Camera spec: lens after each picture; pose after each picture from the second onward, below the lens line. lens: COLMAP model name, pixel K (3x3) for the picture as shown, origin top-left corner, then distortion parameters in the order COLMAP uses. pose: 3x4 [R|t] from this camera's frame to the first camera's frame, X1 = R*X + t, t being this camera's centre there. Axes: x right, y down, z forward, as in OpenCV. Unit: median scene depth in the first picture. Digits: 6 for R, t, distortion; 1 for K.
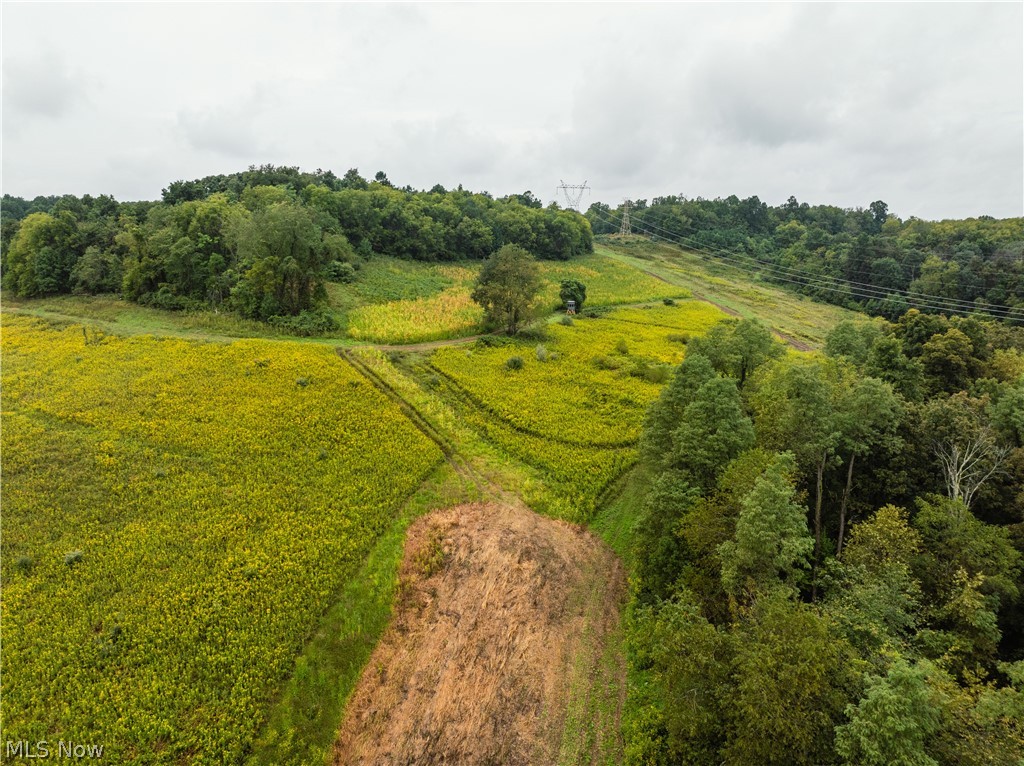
lens RADIAL K [[720.5, 0, 515.5], [0, 720.5, 384.6], [0, 0, 1]] dist [-0.045689, 0.013012]
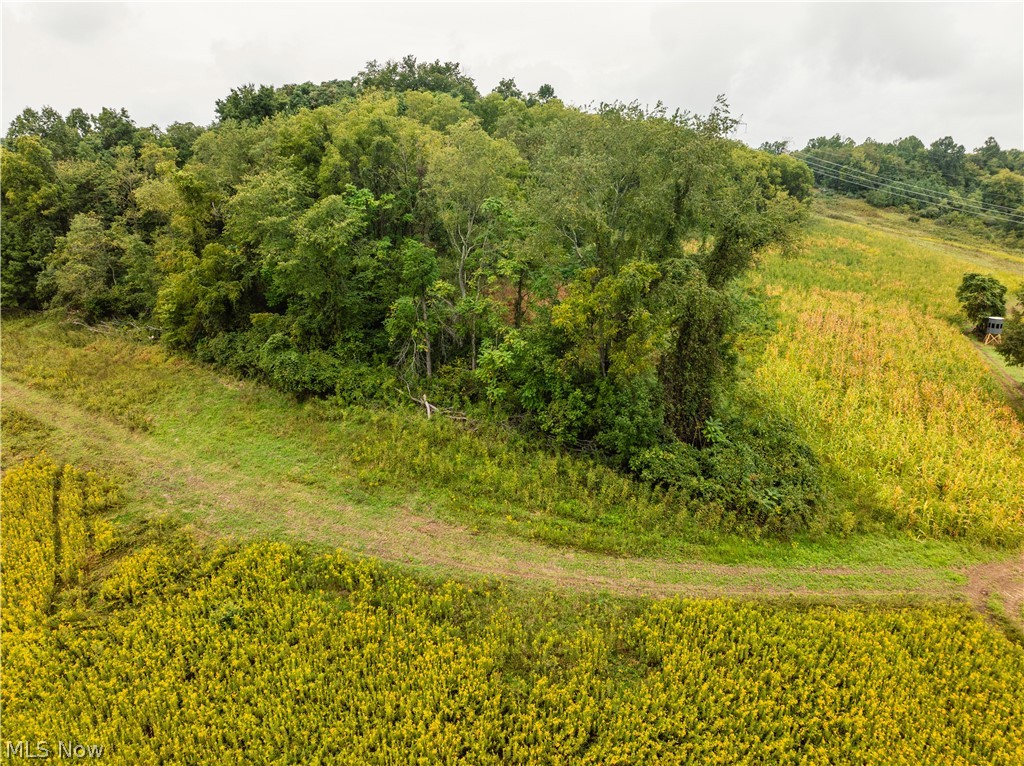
lens RADIAL K [[720.5, 0, 515.5], [0, 720.5, 384.6], [0, 0, 1]] dist [-0.045689, 0.013012]
pose [[0.999827, 0.005431, -0.017805, -0.188155], [-0.004221, 0.997722, 0.067332, -0.070514], [0.018131, -0.067245, 0.997572, 0.327791]]
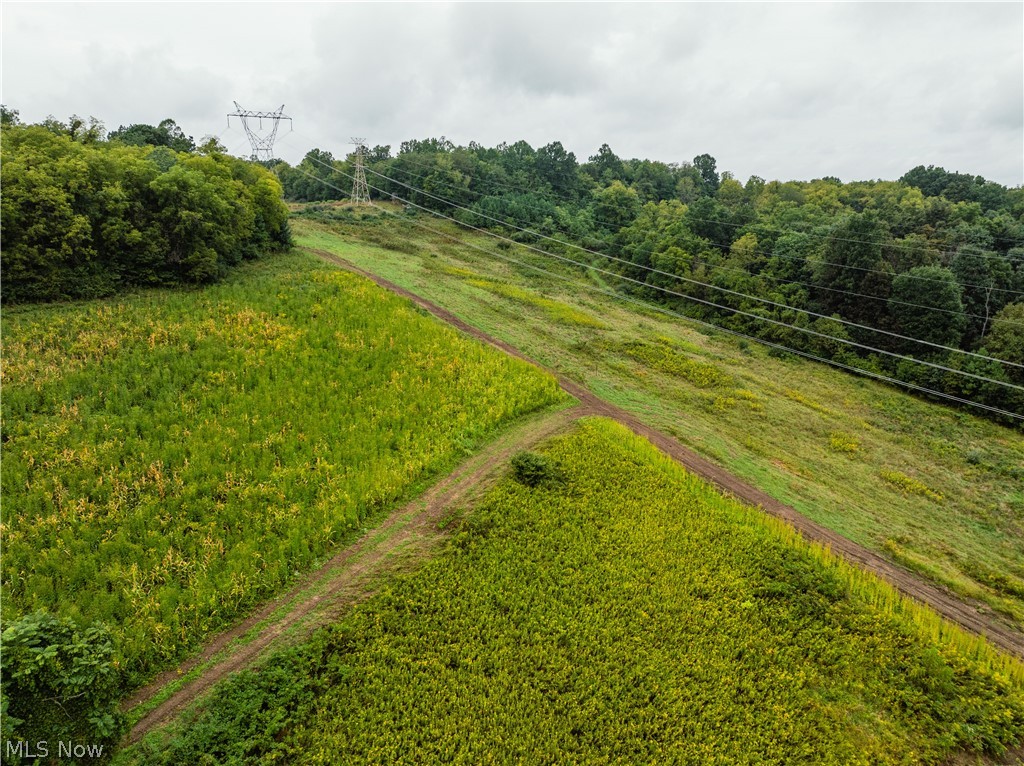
lens RADIAL K [[720.5, 0, 515.5], [0, 720.5, 384.6], [0, 0, 1]] dist [-0.045689, 0.013012]
pose [[0.937639, -0.080663, 0.338121, 0.093205], [0.061490, 0.995853, 0.067055, -0.139509], [-0.342128, -0.042083, 0.938711, 0.607871]]
